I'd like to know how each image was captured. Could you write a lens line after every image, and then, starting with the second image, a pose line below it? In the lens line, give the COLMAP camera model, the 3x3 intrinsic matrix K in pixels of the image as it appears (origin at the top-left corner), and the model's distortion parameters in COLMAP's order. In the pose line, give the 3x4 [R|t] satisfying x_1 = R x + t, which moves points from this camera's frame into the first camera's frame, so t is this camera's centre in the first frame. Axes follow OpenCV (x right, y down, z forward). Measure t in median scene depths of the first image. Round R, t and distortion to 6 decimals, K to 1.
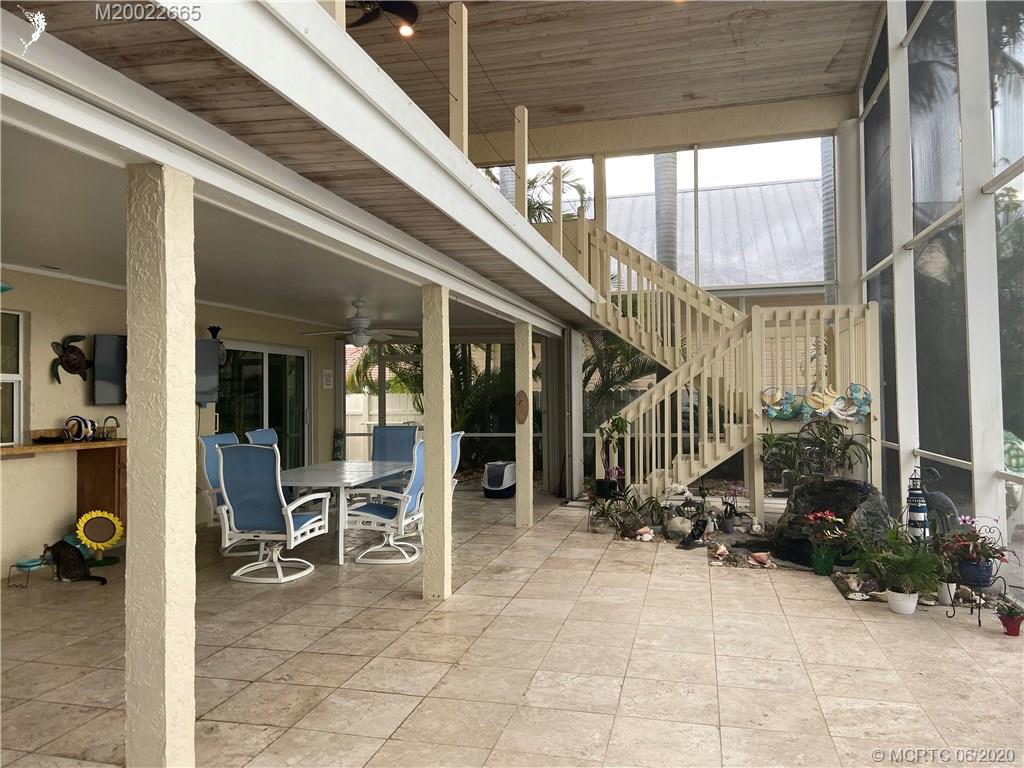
lens RADIAL K [[760.5, 0, 512.0], [0, 760.5, 384.0], [0, 0, 1]] dist [0.123370, -0.155595]
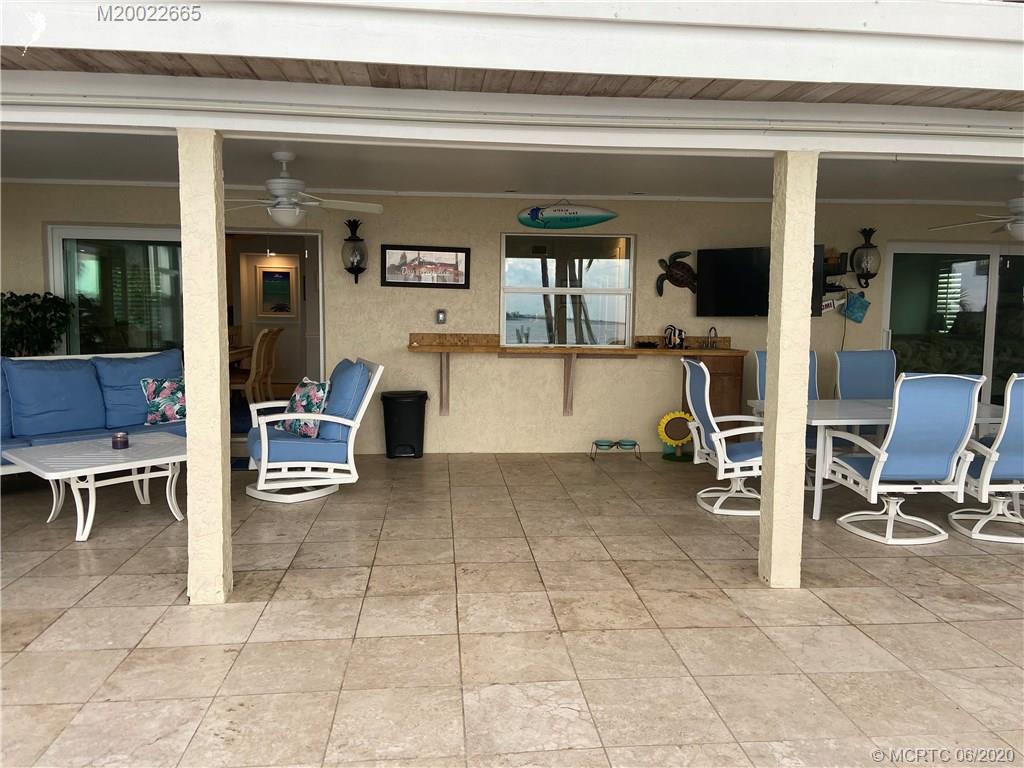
lens RADIAL K [[760.5, 0, 512.0], [0, 760.5, 384.0], [0, 0, 1]] dist [0.123370, -0.155595]
pose [[0.331636, 0.105525, -0.937487, 0.611704], [-0.000989, 0.993763, 0.111510, 0.004156], [0.943407, -0.036053, 0.329672, 0.635458]]
